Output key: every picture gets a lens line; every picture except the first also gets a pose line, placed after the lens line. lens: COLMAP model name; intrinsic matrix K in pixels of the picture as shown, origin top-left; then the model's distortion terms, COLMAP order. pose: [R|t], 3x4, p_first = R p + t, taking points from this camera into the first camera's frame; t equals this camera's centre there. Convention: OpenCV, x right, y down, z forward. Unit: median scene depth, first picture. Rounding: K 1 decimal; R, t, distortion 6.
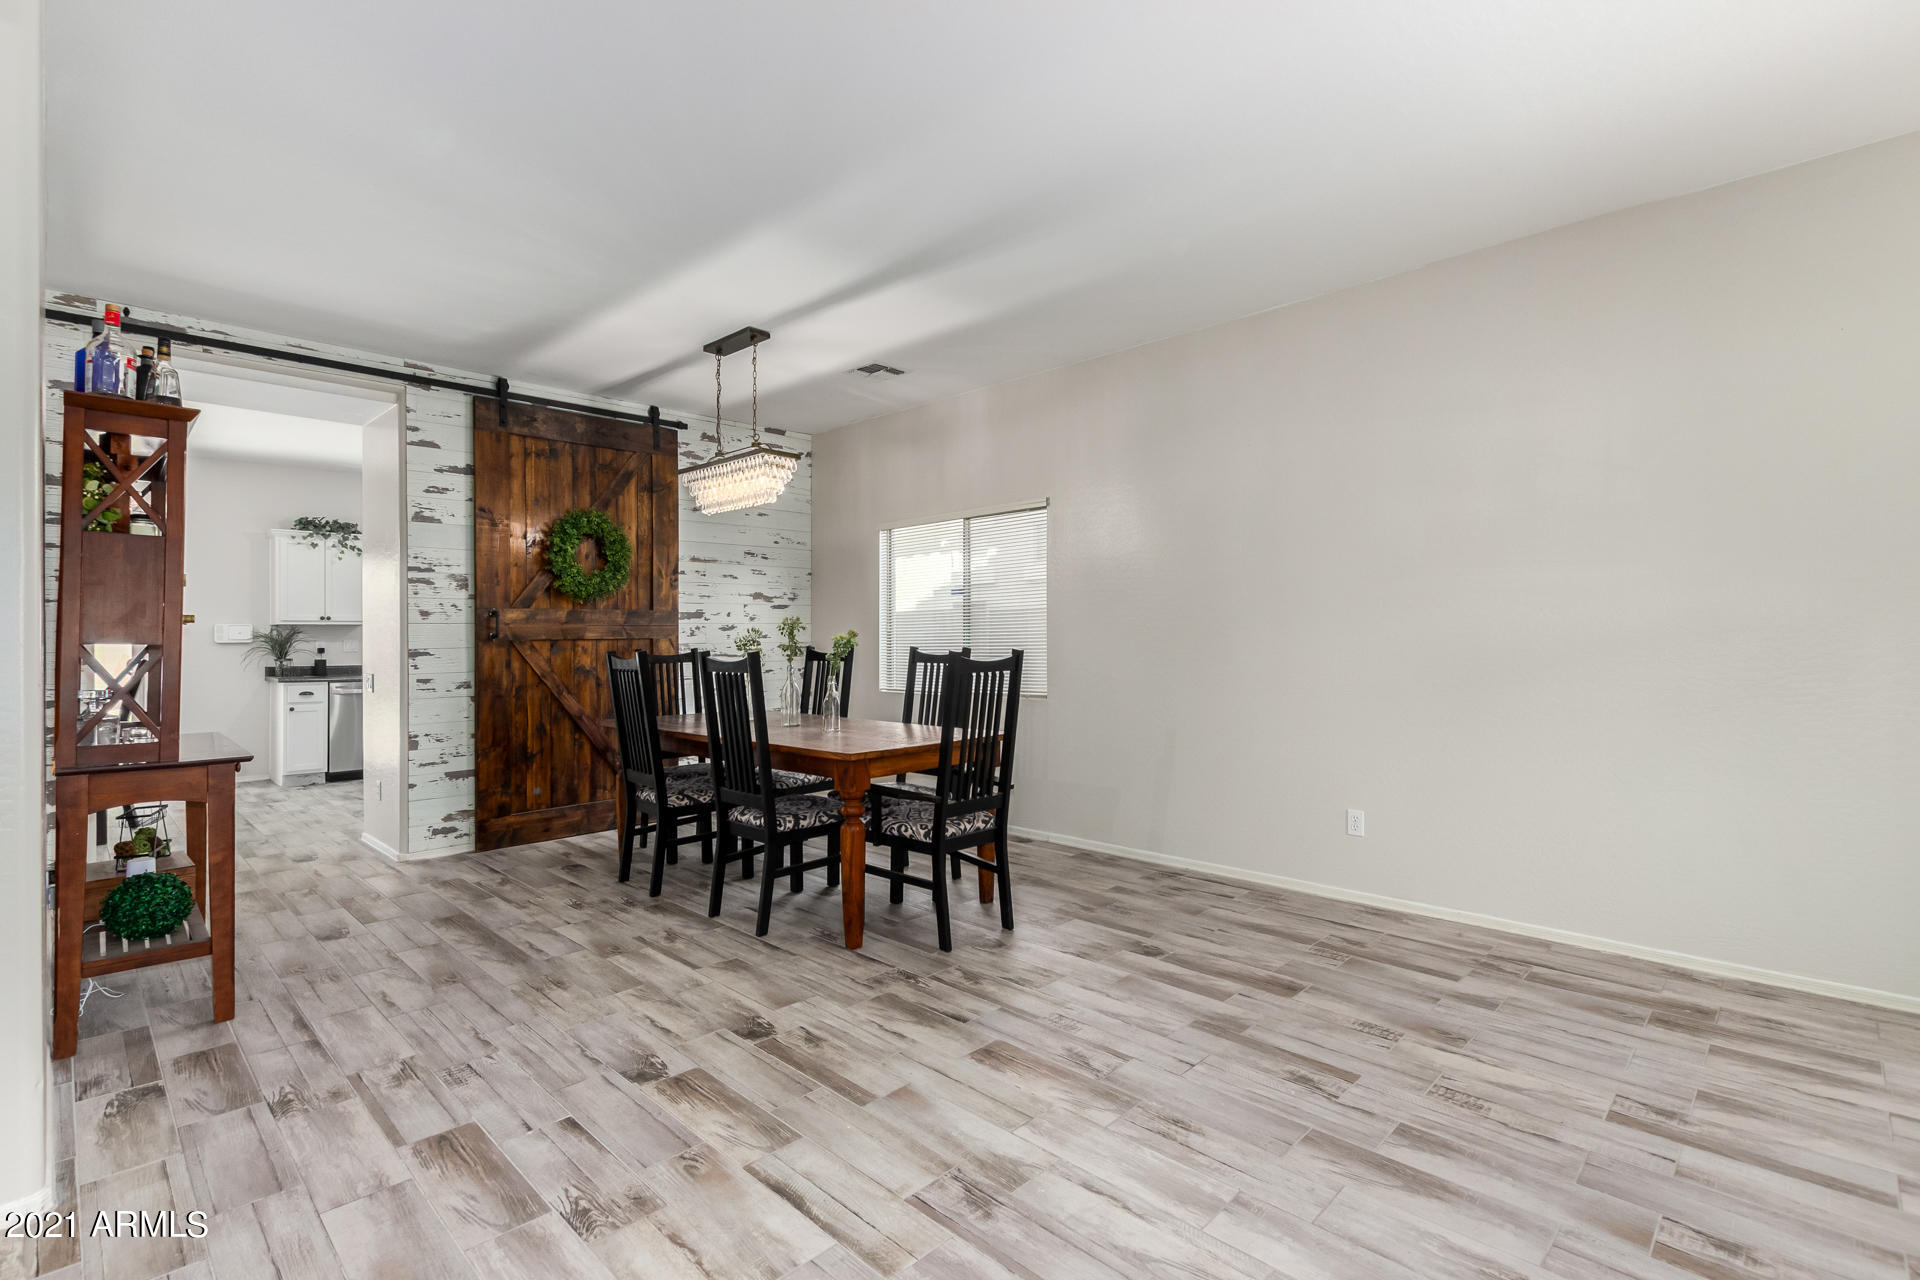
lens RADIAL K [[948.7, 0, 960.0], [0, 948.7, 640.0], [0, 0, 1]] dist [-0.004088, 0.000247]
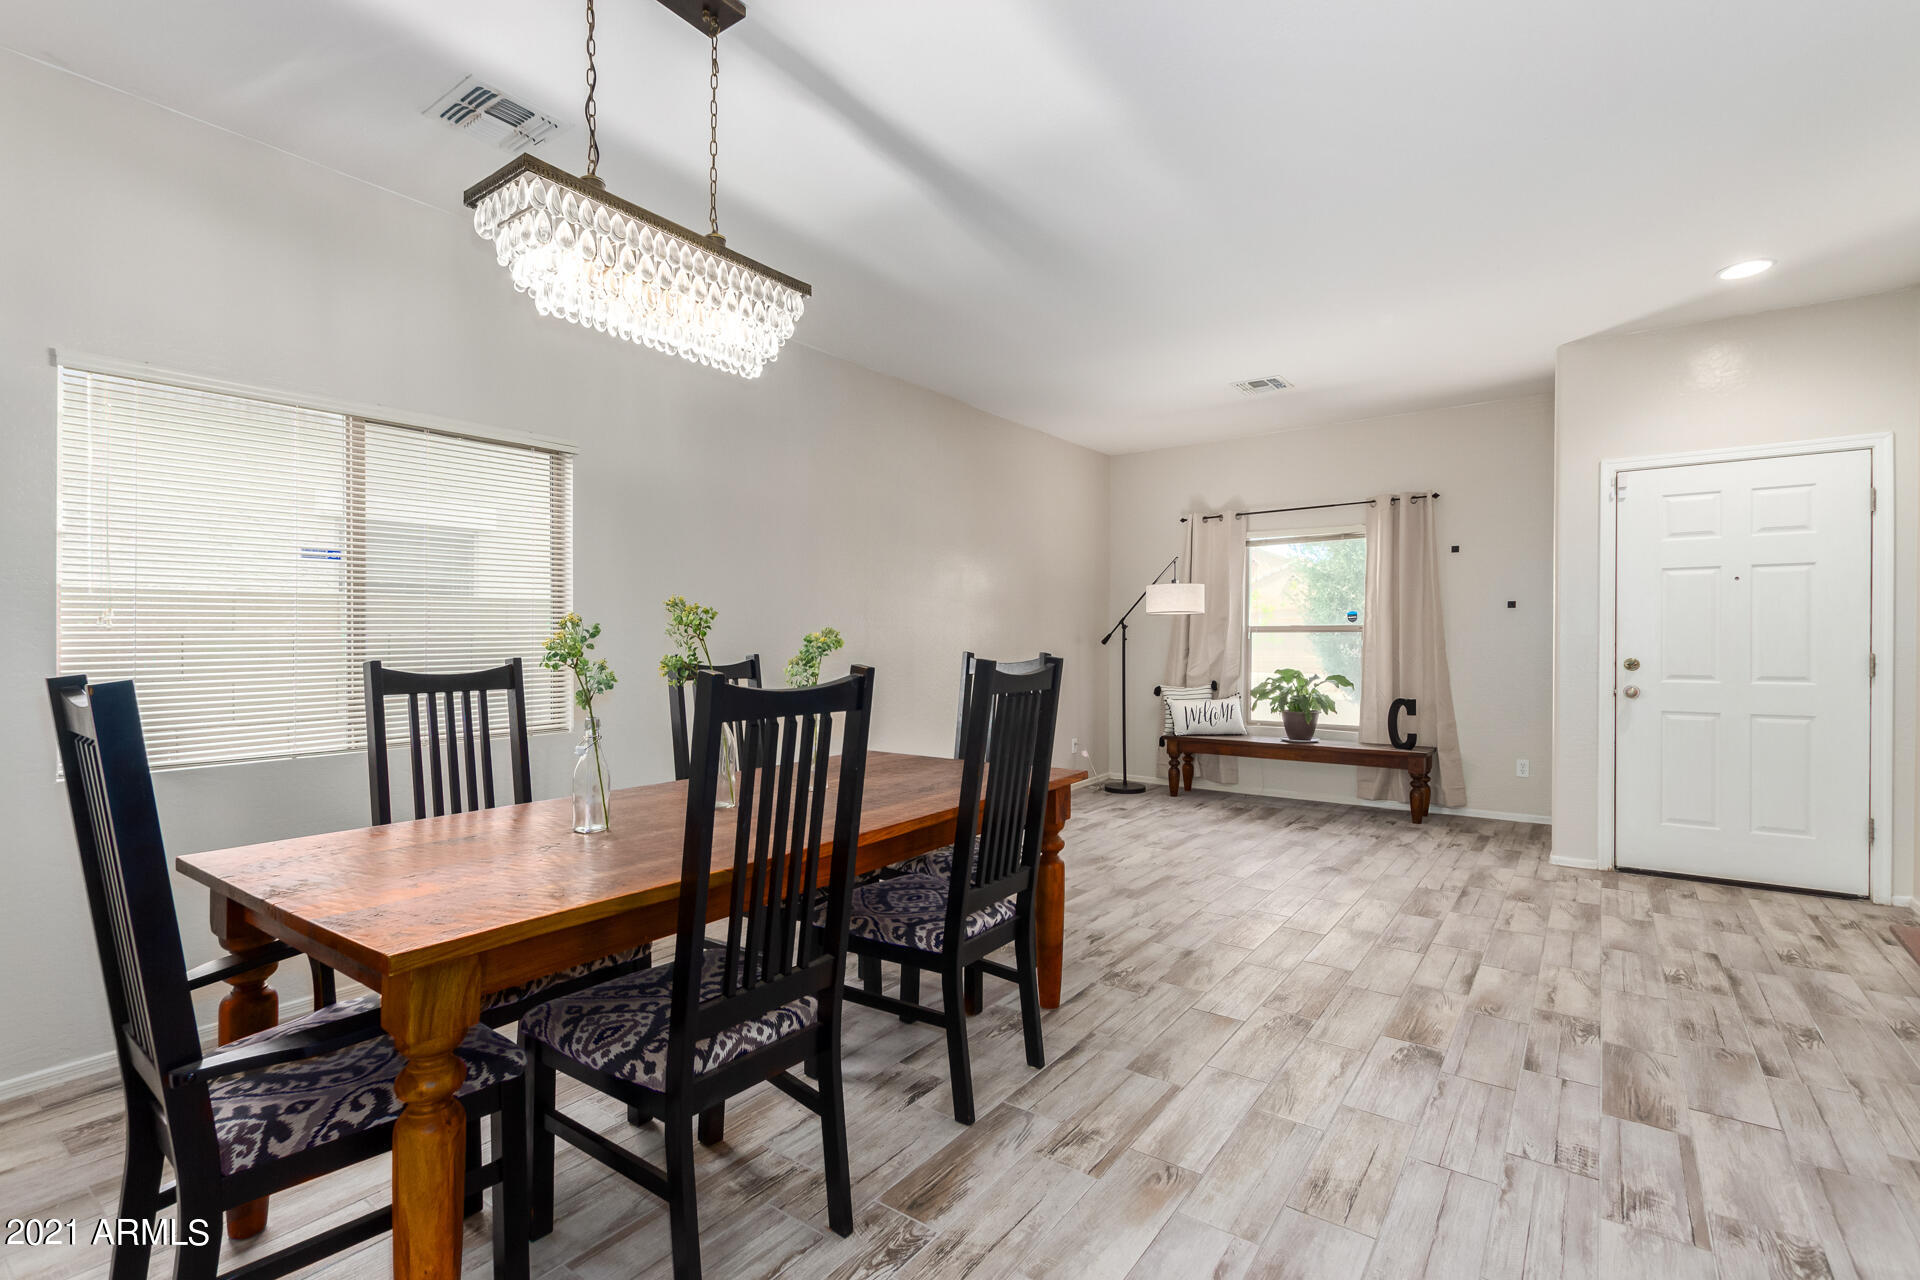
lens RADIAL K [[892.0, 0, 955.8], [0, 892.0, 645.7], [0, 0, 1]] dist [0.001722, -0.000560]
pose [[-0.172288, -0.003613, 0.985040, -1.178142], [0.006447, 0.999968, 0.004795, -0.003764], [-0.985026, 0.007176, -0.172259, 1.626459]]
